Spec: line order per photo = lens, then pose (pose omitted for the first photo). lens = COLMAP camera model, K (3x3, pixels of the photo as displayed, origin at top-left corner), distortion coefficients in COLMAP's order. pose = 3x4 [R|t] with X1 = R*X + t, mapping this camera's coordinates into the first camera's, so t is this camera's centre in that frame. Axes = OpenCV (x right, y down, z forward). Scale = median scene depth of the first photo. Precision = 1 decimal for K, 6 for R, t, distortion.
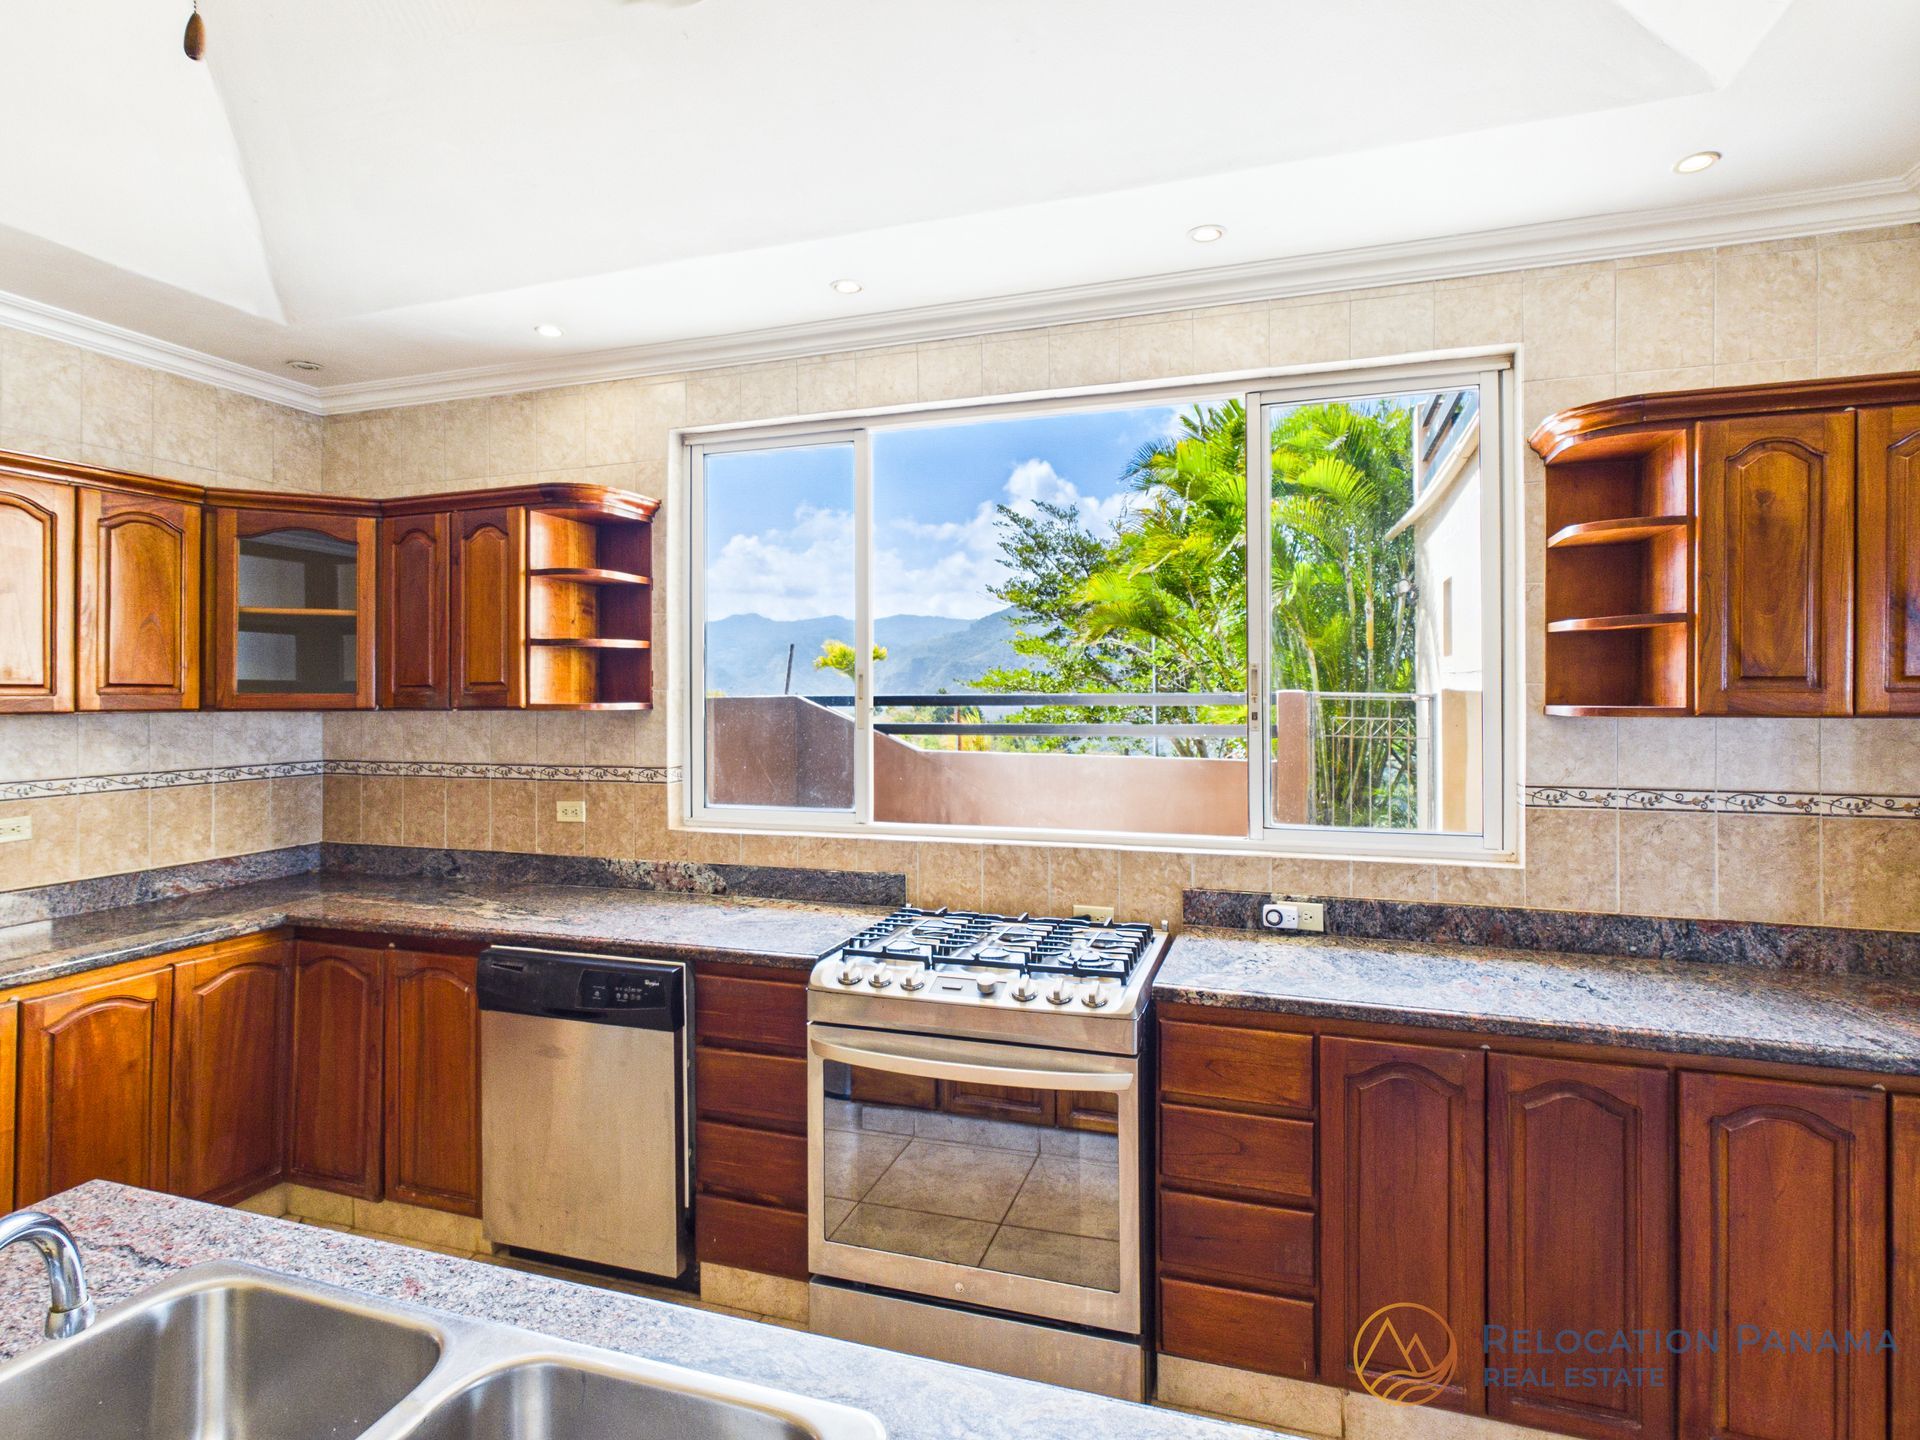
lens RADIAL K [[1019.0, 0, 958.7], [0, 1019.0, 690.0], [0, 0, 1]] dist [-0.002044, -0.001133]
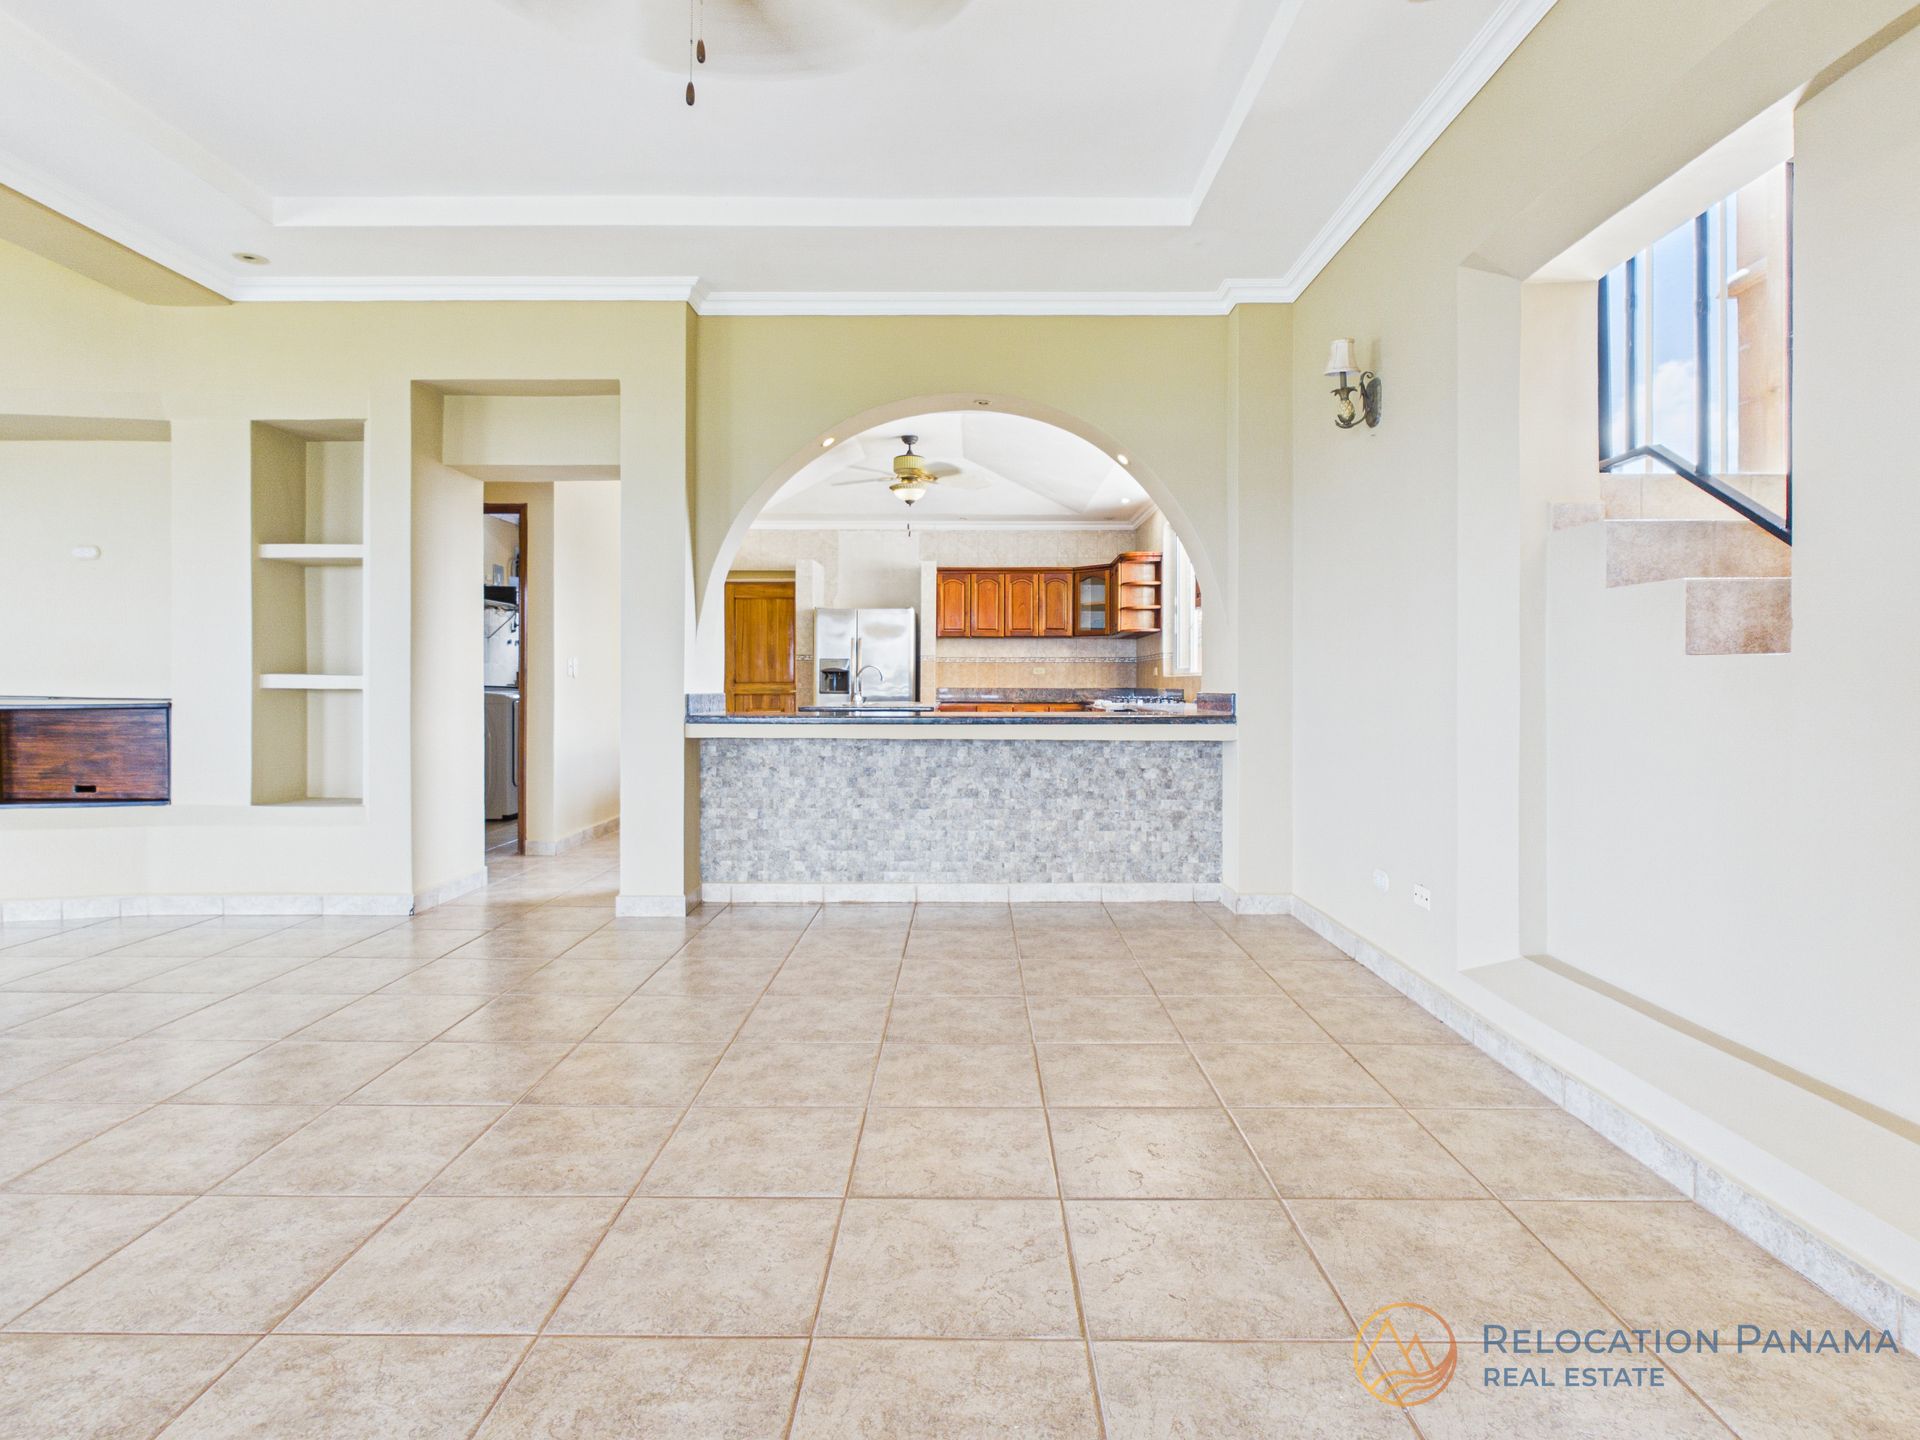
lens RADIAL K [[1019.0, 0, 958.7], [0, 1019.0, 690.0], [0, 0, 1]] dist [-0.002044, -0.001133]
pose [[0.311506, 0.003884, -0.950236, 2.062371], [0.003075, 0.999982, 0.005095, 0.160471], [0.950239, -0.004509, 0.311488, -0.331402]]
